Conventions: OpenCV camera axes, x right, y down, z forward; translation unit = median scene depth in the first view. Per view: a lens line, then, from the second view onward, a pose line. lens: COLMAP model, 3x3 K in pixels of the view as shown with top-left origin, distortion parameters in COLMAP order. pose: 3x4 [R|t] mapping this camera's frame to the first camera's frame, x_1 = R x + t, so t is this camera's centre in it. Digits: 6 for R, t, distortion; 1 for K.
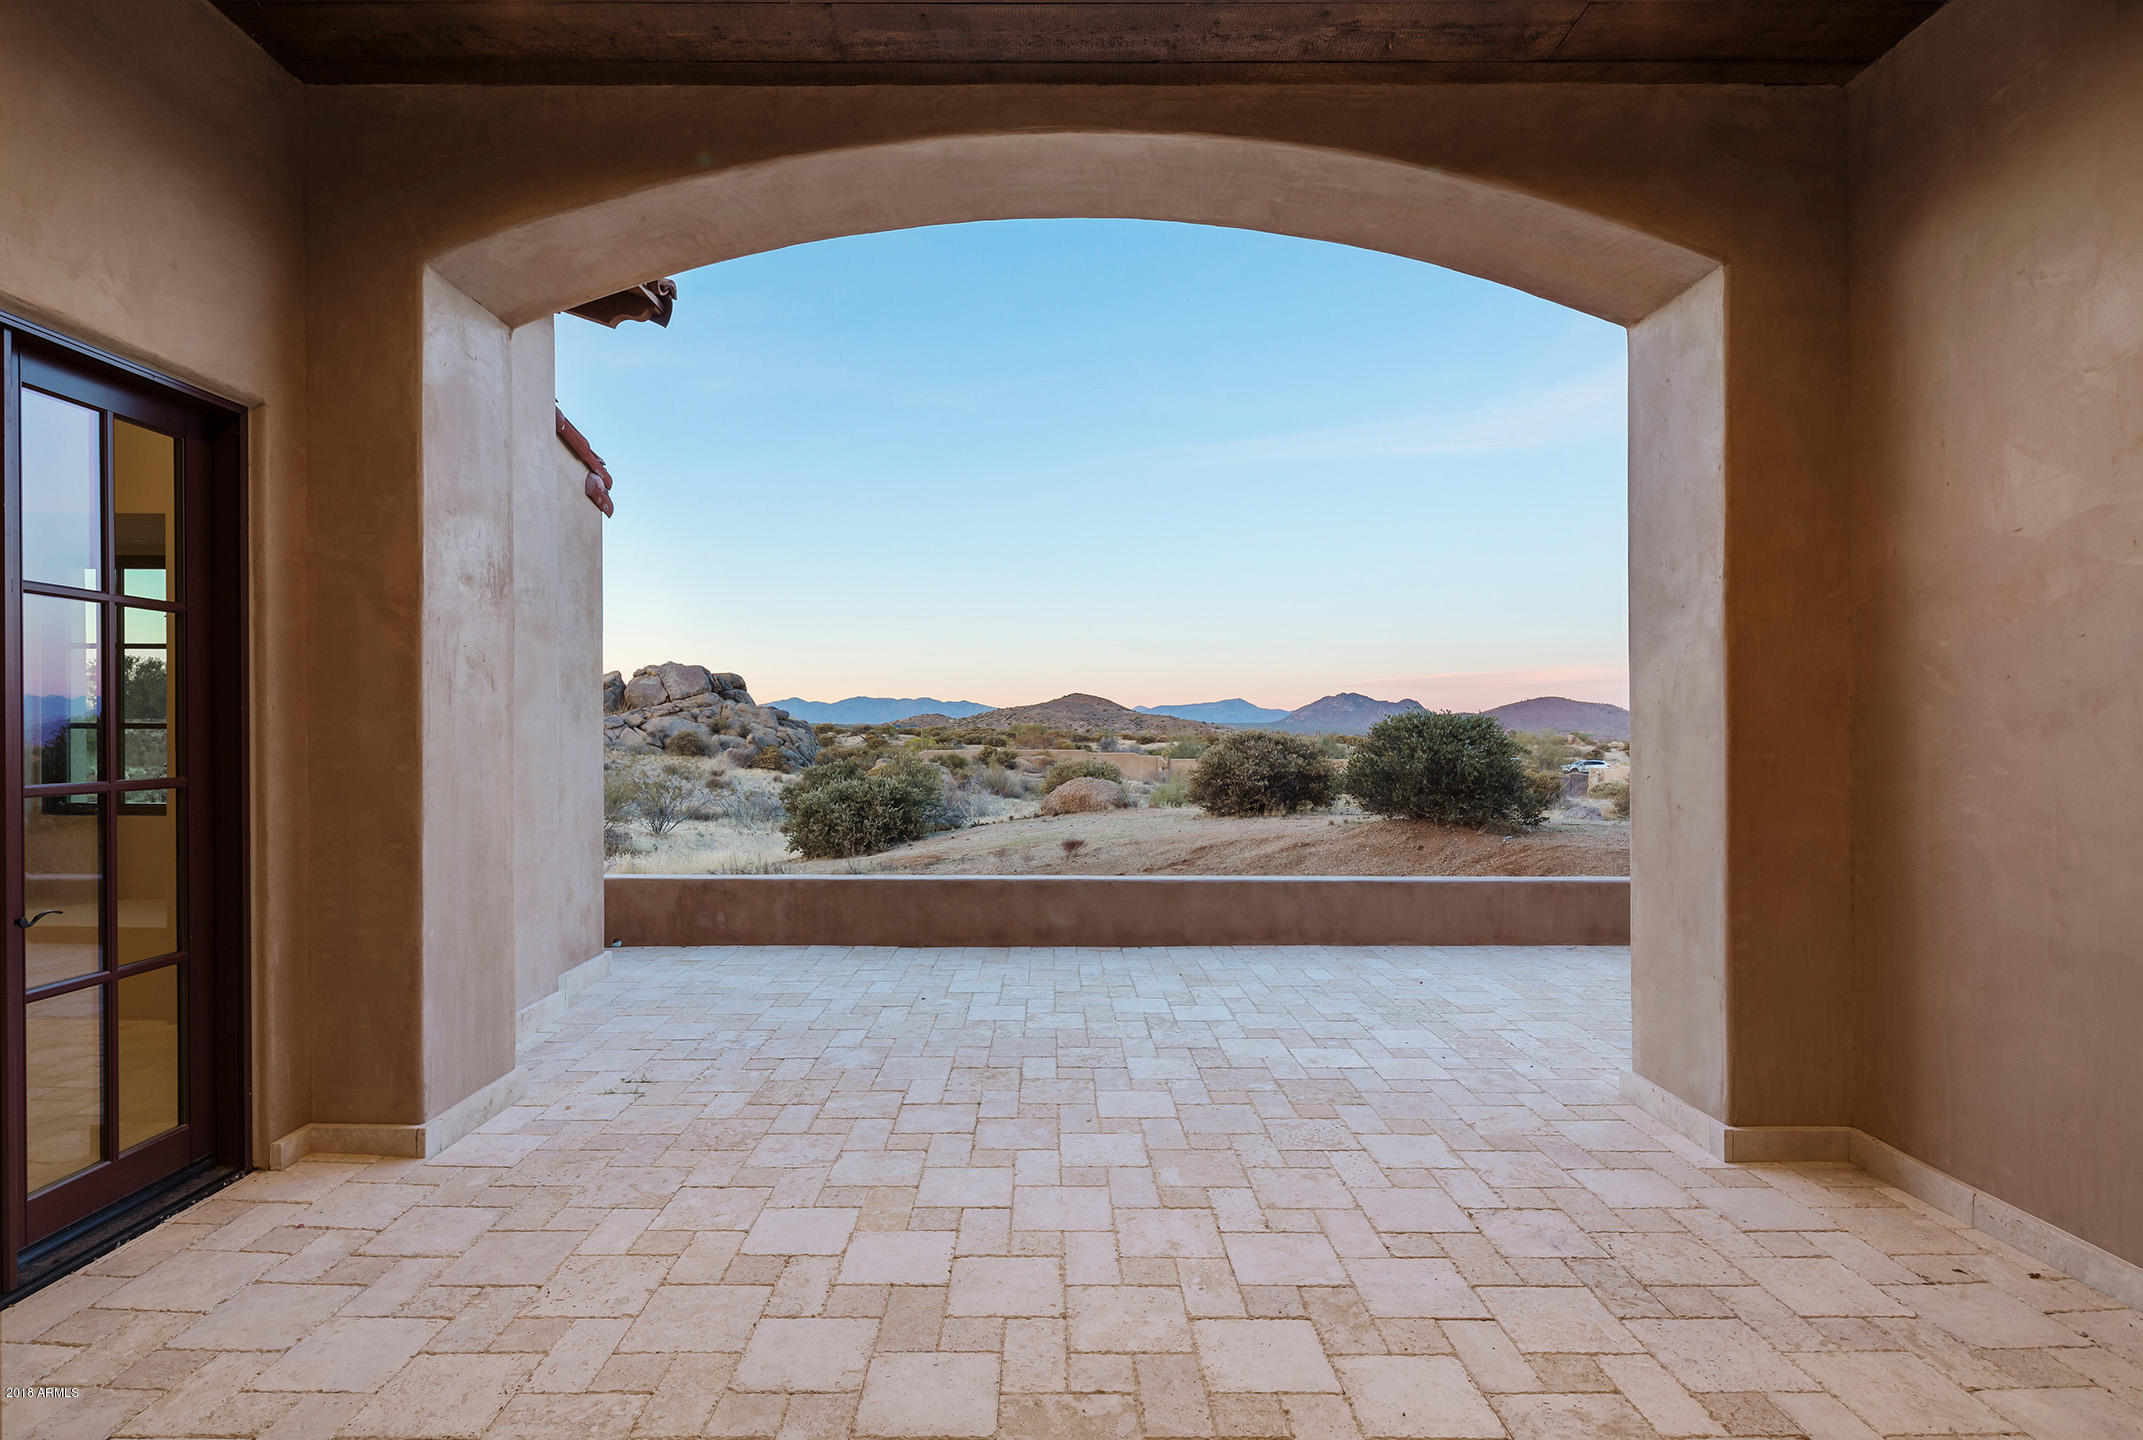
lens RADIAL K [[1046.1, 0, 1067.2], [0, 1046.1, 729.0], [0, 0, 1]] dist [-0.001698, -0.000248]
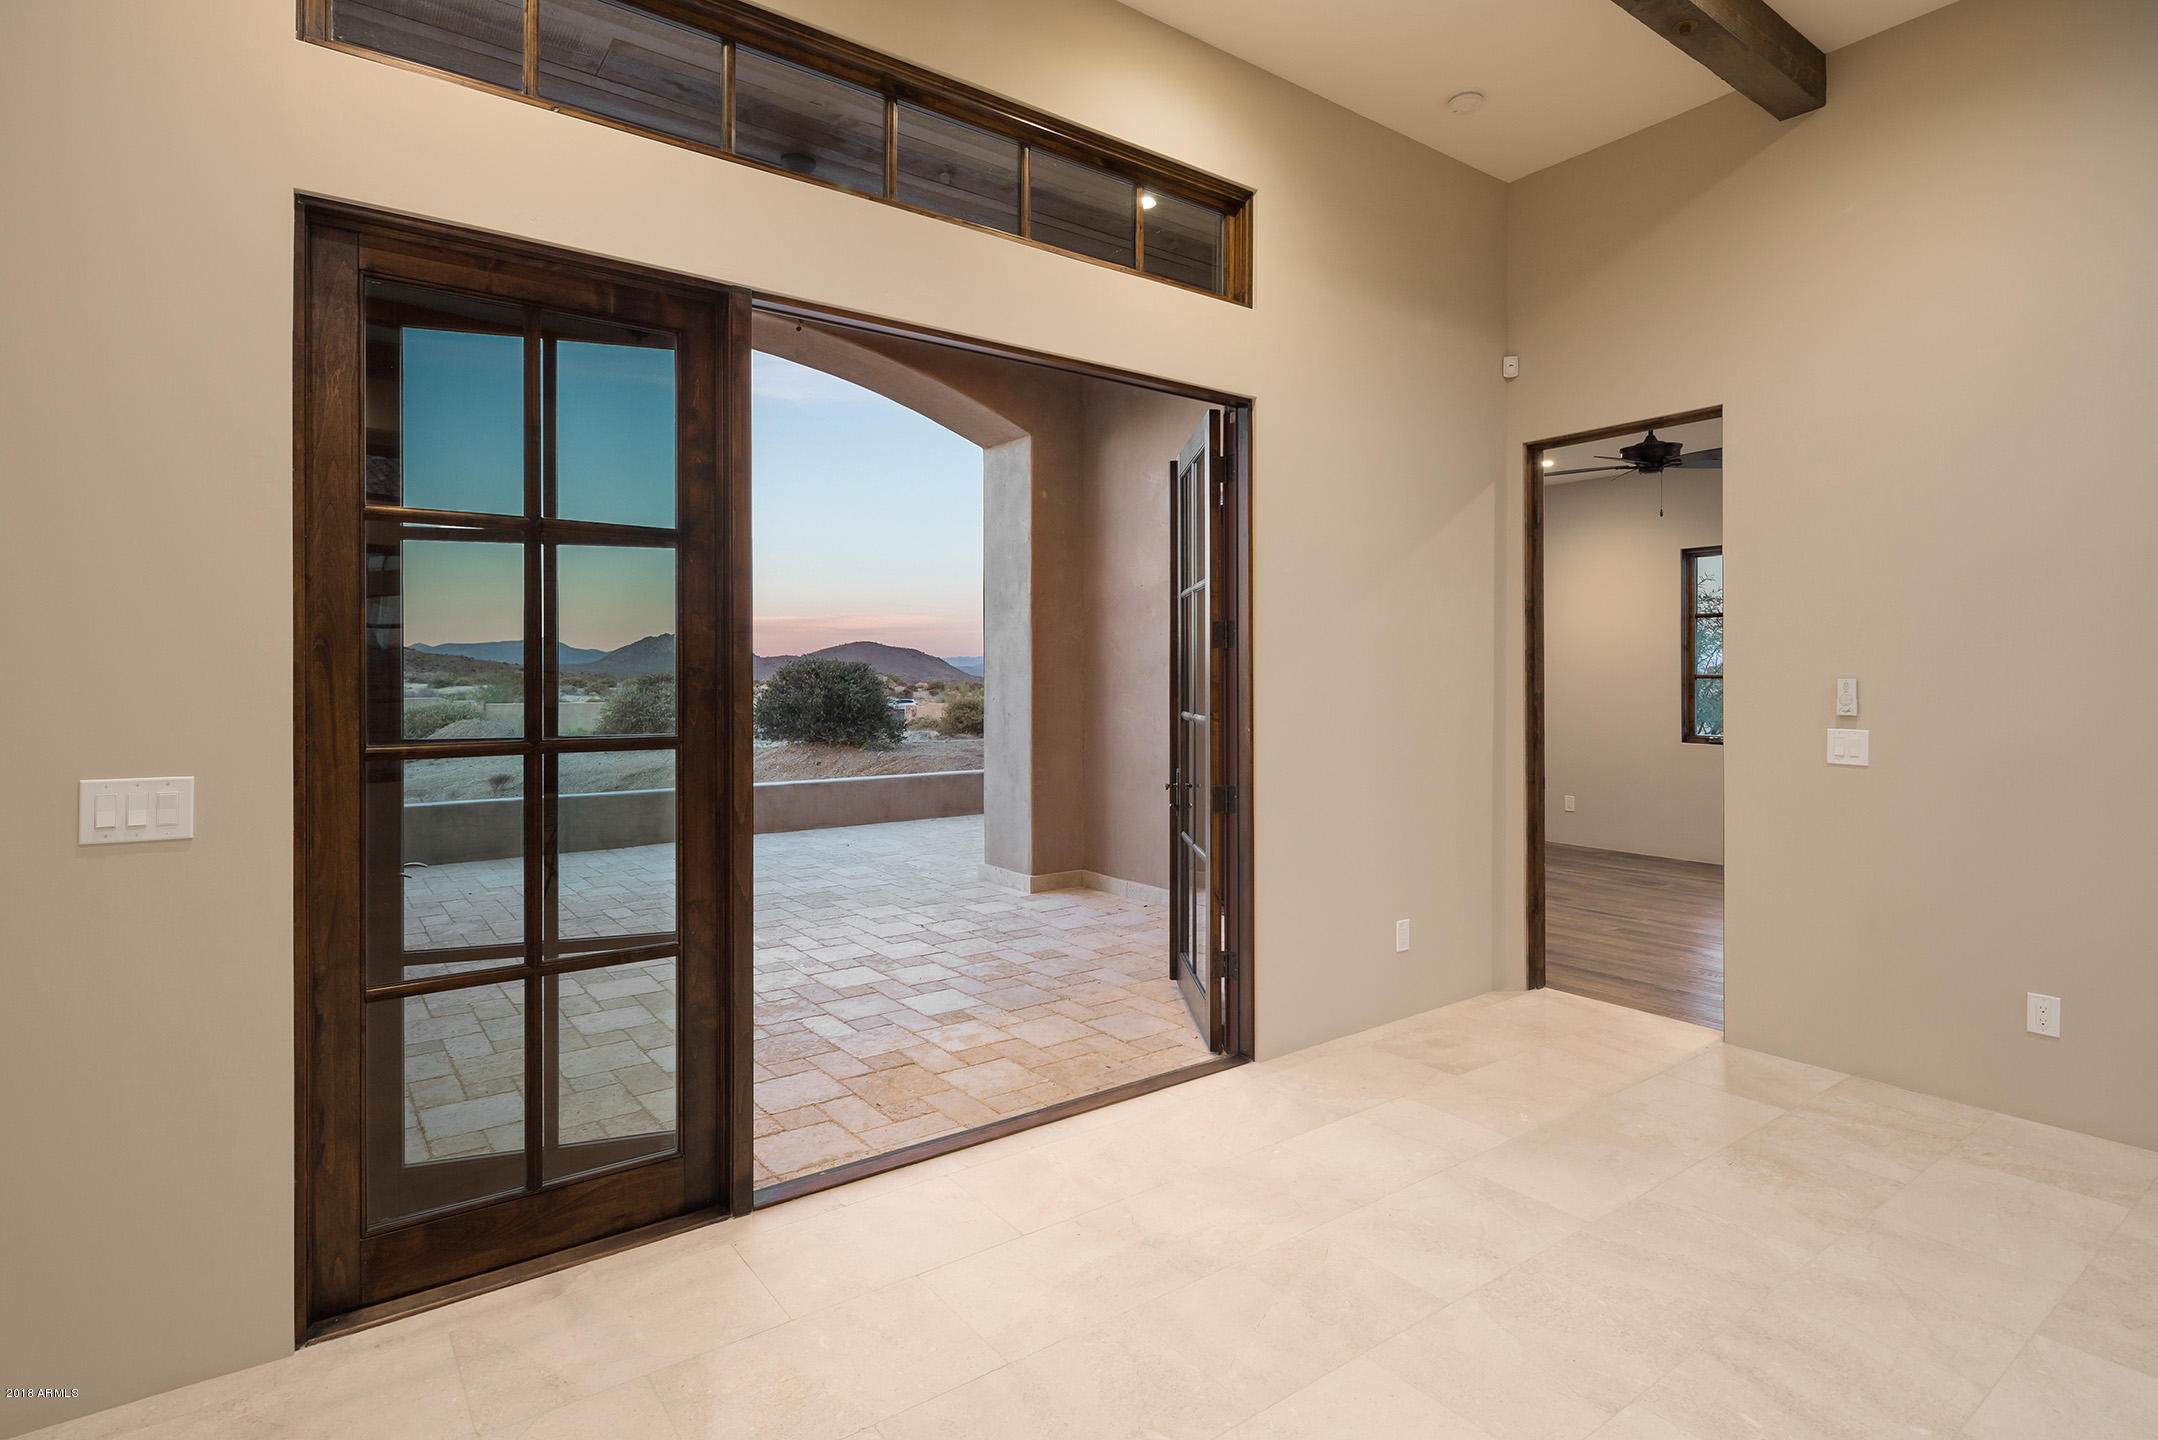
lens RADIAL K [[1077.3, 0, 1077.2], [0, 1077.3, 669.1], [0, 0, 1]] dist [-0.000026, -0.000009]
pose [[0.806182, 0.002412, 0.591663, -0.440043], [-0.001451, 0.999997, -0.002100, -0.002287], [-0.591666, 0.000835, 0.806183, -0.603342]]
